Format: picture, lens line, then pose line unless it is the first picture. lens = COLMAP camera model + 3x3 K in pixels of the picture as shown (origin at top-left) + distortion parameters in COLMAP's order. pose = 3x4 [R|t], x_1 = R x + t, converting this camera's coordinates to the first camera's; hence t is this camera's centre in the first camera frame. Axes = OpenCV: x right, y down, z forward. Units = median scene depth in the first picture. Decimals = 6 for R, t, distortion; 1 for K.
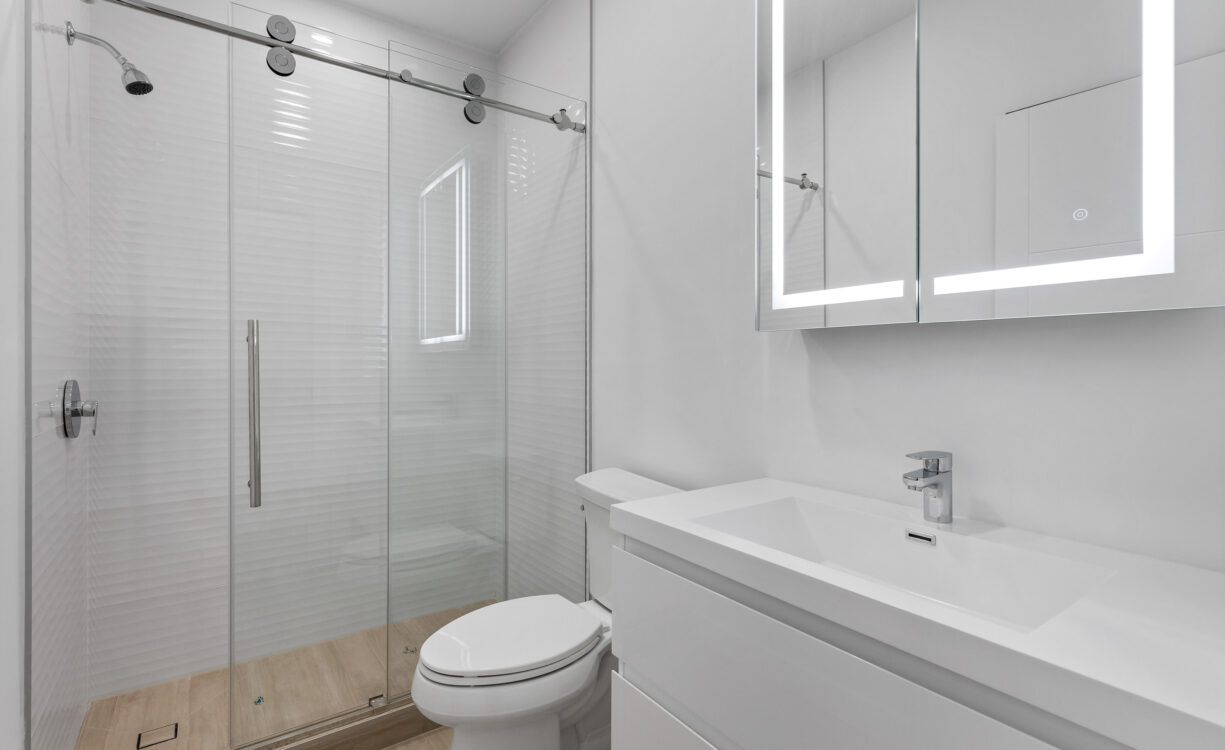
lens RADIAL K [[559.2, 0, 610.9], [0, 559.2, 370.3], [0, 0, 1]] dist [0.007114, -0.001347]
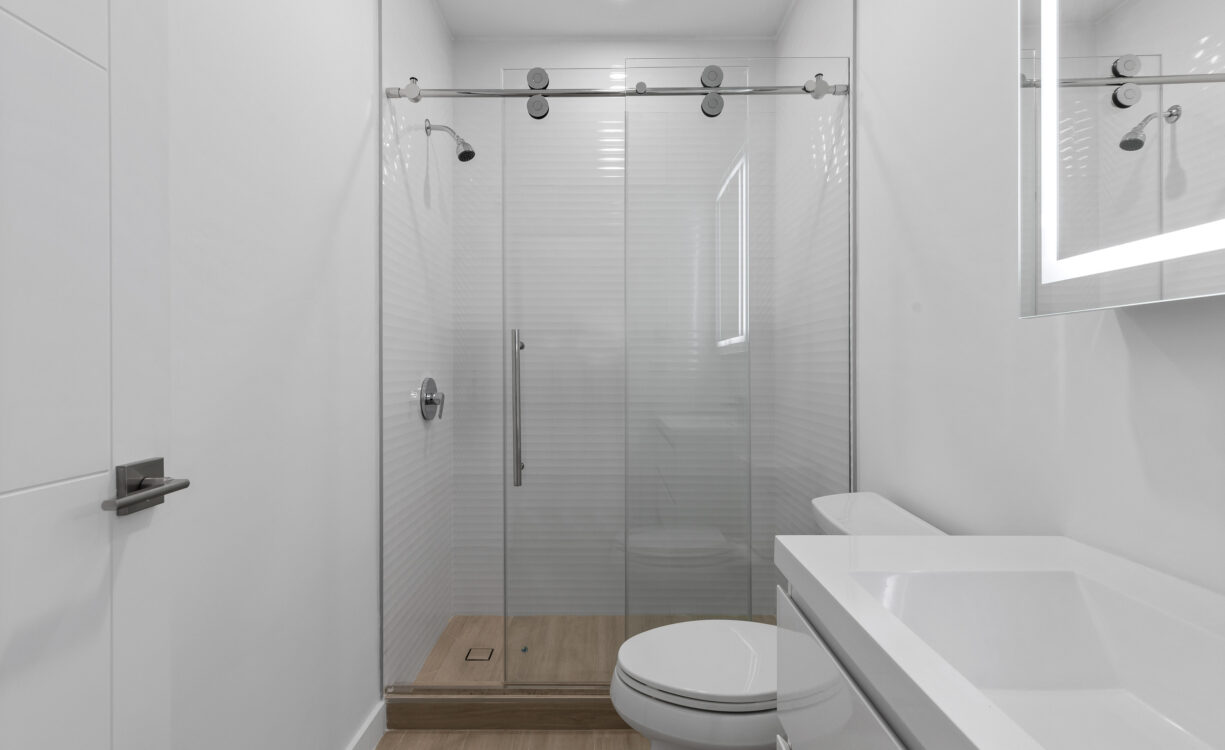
lens RADIAL K [[559.2, 0, 612.9], [0, 559.2, 370.4], [0, 0, 1]] dist [0.007114, -0.001347]
pose [[0.820067, 0.004002, -0.572253, 0.184316], [-0.005812, 0.999982, -0.001336, -0.001824], [0.572238, 0.004421, 0.820076, 0.122539]]
